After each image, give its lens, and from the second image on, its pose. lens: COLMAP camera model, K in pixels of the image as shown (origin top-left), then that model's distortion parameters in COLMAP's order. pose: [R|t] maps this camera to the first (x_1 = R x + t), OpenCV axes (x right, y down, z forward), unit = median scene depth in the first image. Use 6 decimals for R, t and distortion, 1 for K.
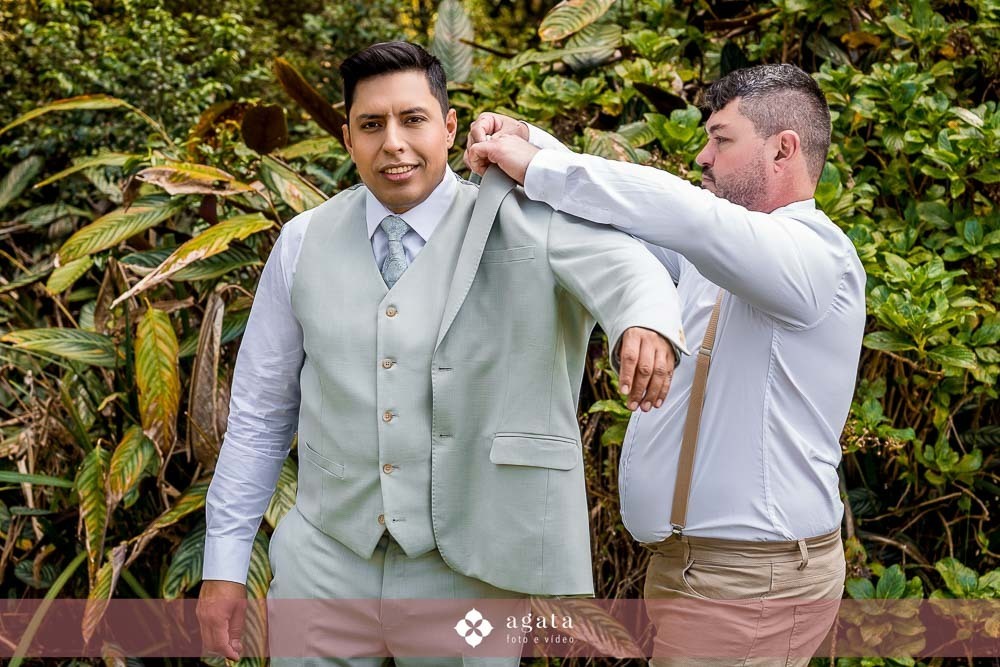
lens RADIAL K [[2322.0, 0, 500.0], [0, 2322.0, 333.5], [0, 0, 1]] dist [0.015262, 0.092887]
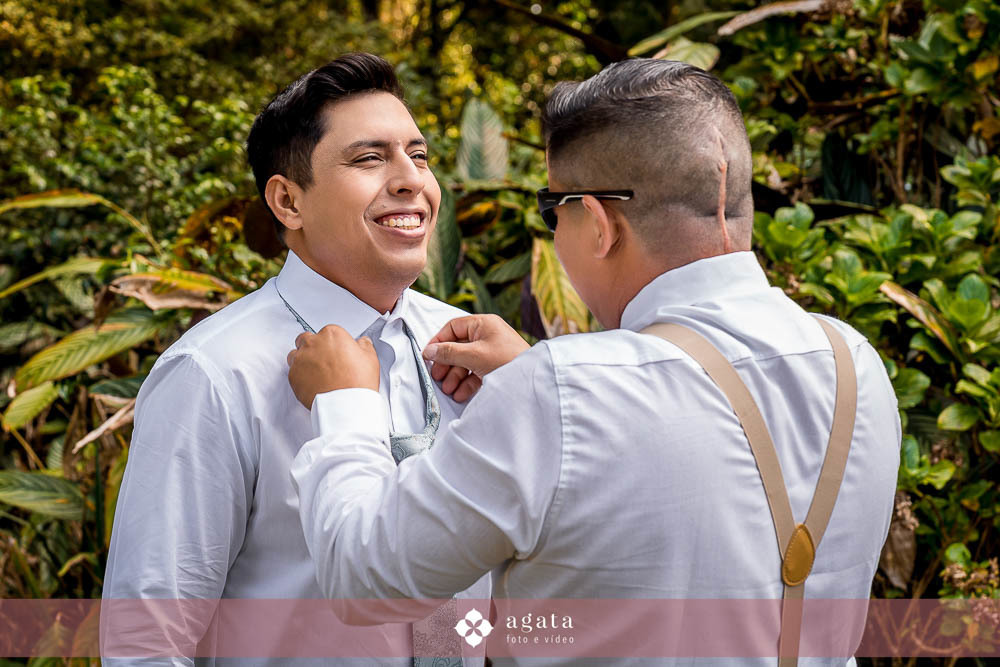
lens RADIAL K [[2443.3, 0, 522.4], [0, 2443.3, 334.8], [0, 0, 1]] dist [0.027056, 0.303344]
pose [[0.999966, 0.007997, 0.001878, -0.014018], [-0.007888, 0.998591, -0.052476, -0.006482], [-0.002295, 0.052460, 0.998620, 0.139935]]
